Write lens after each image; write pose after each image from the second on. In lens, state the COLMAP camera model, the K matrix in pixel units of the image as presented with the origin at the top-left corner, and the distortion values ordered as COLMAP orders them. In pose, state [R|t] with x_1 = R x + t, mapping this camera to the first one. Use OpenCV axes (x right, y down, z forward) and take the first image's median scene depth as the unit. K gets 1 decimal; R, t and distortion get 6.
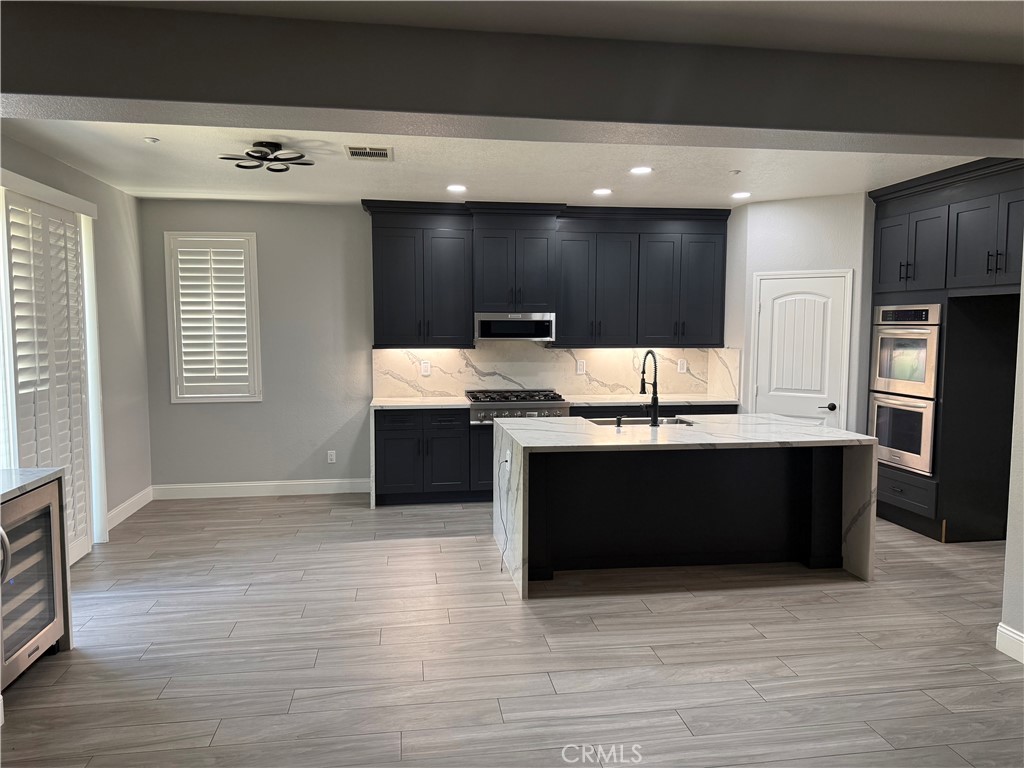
lens RADIAL K [[758.7, 0, 512.0], [0, 758.7, 384.0], [0, 0, 1]] dist [0.073015, 0.000112]
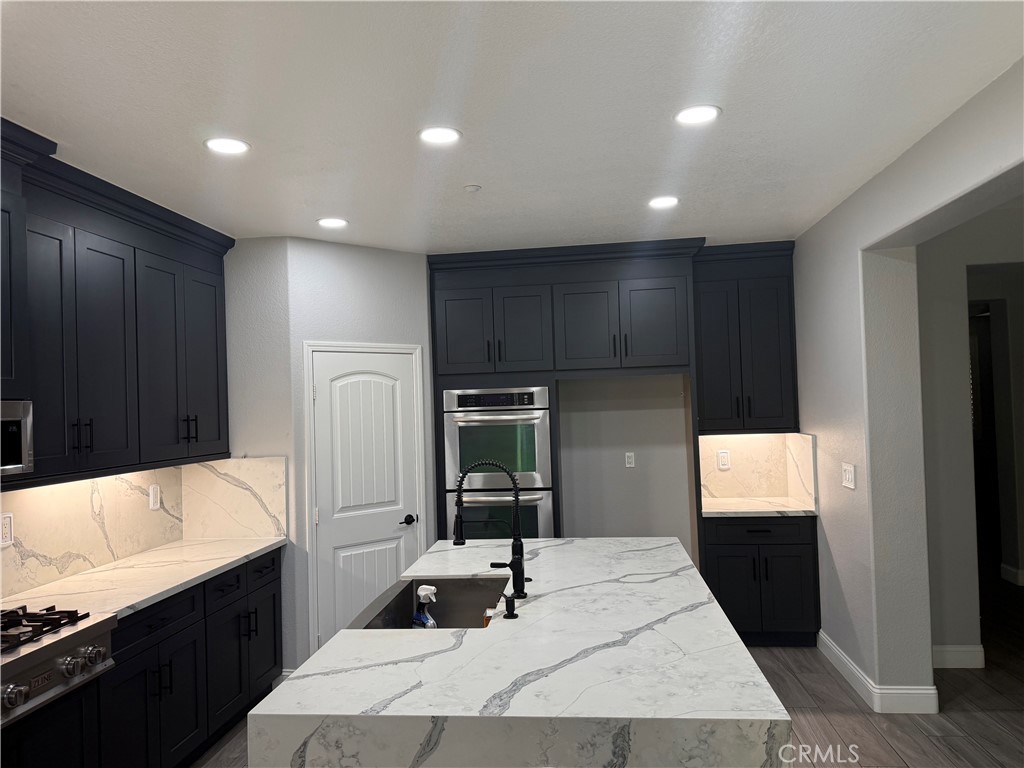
lens RADIAL K [[758.7, 0, 512.0], [0, 758.7, 384.0], [0, 0, 1]] dist [0.073015, 0.000112]
pose [[0.246695, 0.018061, 0.968925, -0.301908], [0.113586, 0.992396, -0.047418, -0.057251], [-0.962414, 0.121754, 0.242767, 0.694269]]
